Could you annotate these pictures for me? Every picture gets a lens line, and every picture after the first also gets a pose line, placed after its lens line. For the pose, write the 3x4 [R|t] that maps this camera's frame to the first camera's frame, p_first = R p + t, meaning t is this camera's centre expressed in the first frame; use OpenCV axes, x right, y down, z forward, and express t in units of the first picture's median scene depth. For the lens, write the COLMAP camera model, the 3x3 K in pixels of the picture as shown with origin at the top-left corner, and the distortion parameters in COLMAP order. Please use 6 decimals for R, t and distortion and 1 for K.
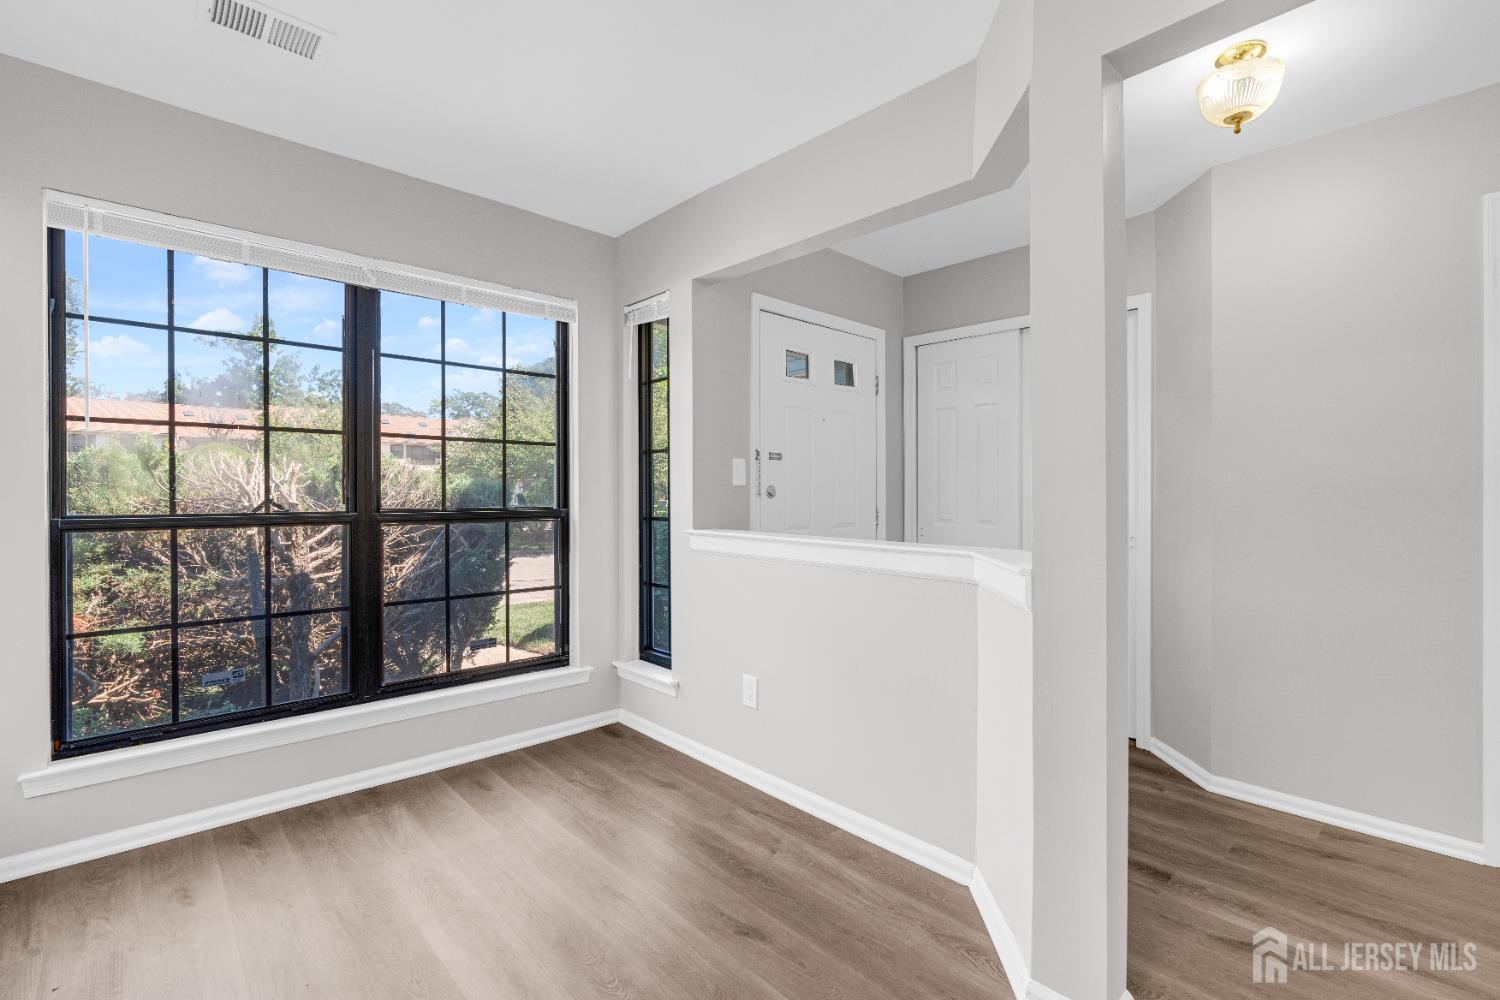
lens RADIAL K [[679.7, 0, 755.0], [0, 679.7, 501.8], [0, 0, 1]] dist [-0.007172, 0.001547]
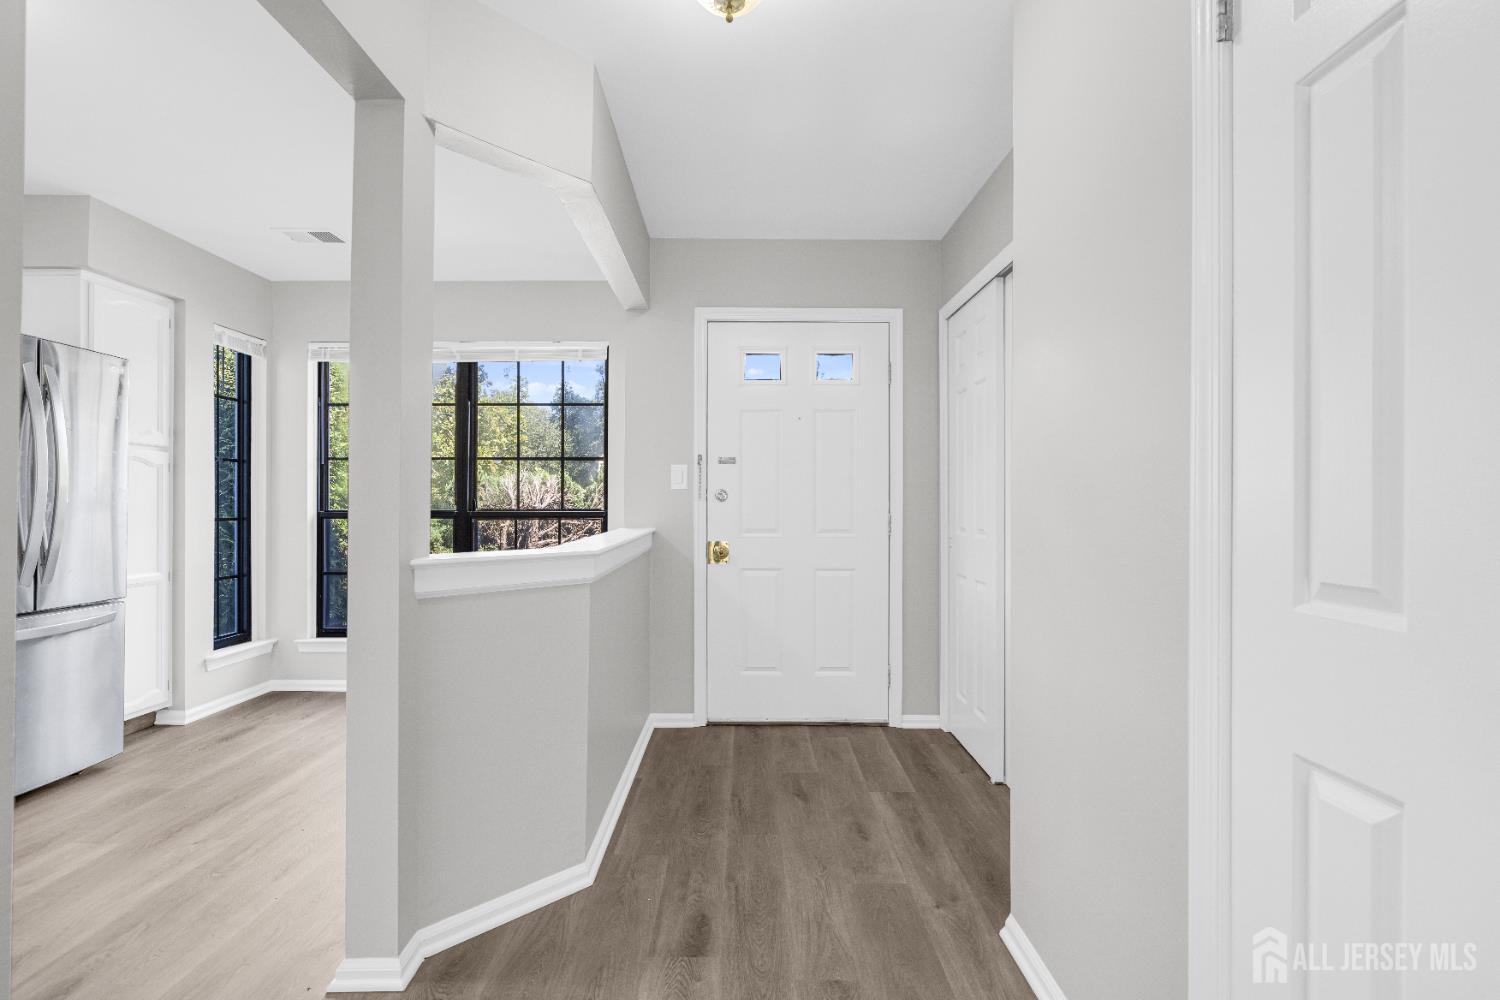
lens RADIAL K [[695.4, 0, 760.4], [0, 695.4, 498.9], [0, 0, 1]] dist [-0.000196, -0.000084]
pose [[0.726290, -0.002305, -0.687384, 0.822952], [-0.005416, 0.999944, -0.009075, 0.000582], [0.687367, 0.010313, 0.726237, 0.279915]]
